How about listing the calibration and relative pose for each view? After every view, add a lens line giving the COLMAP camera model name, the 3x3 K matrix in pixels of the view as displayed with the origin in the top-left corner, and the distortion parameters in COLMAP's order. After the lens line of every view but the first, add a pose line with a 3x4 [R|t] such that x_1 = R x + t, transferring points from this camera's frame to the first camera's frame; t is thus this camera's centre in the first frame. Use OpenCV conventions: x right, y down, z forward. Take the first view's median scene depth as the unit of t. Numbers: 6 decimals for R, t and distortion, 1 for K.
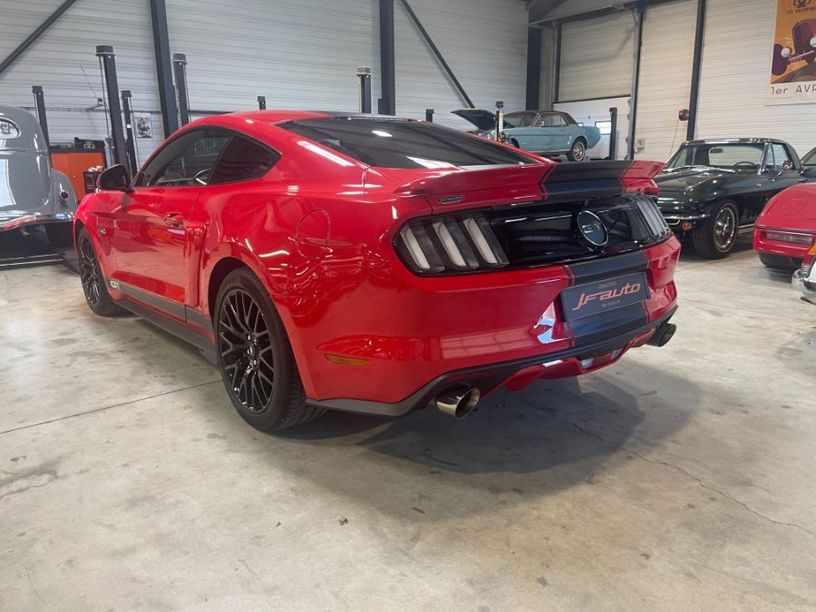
lens RADIAL K [[618.7, 0, 411.2], [0, 618.7, 304.0], [0, 0, 1]] dist [0.098908, -0.134758]
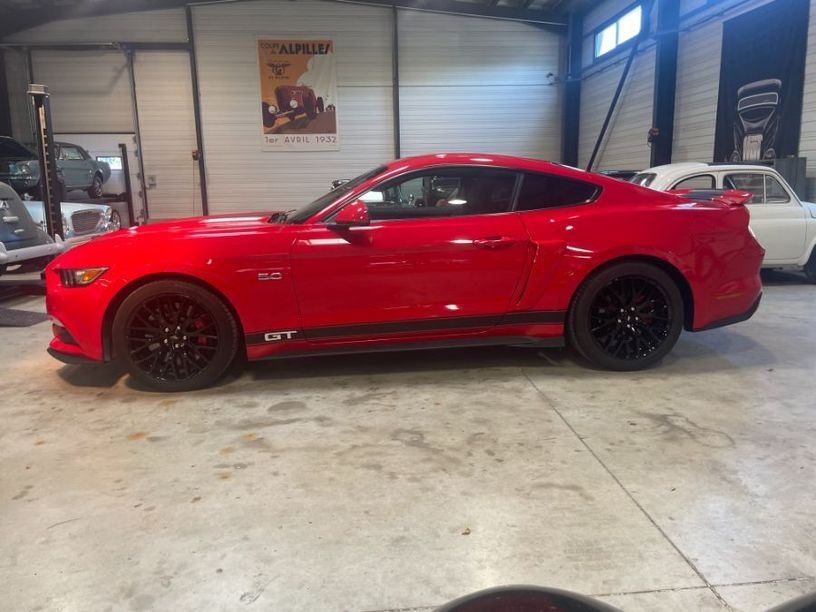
lens RADIAL K [[618.7, 0, 411.2], [0, 618.7, 304.0], [0, 0, 1]] dist [0.098908, -0.134758]
pose [[0.561766, -0.152348, 0.813148, -1.231700], [0.197860, 0.979115, 0.046751, -0.090402], [-0.803287, 0.134626, 0.580177, 0.391478]]
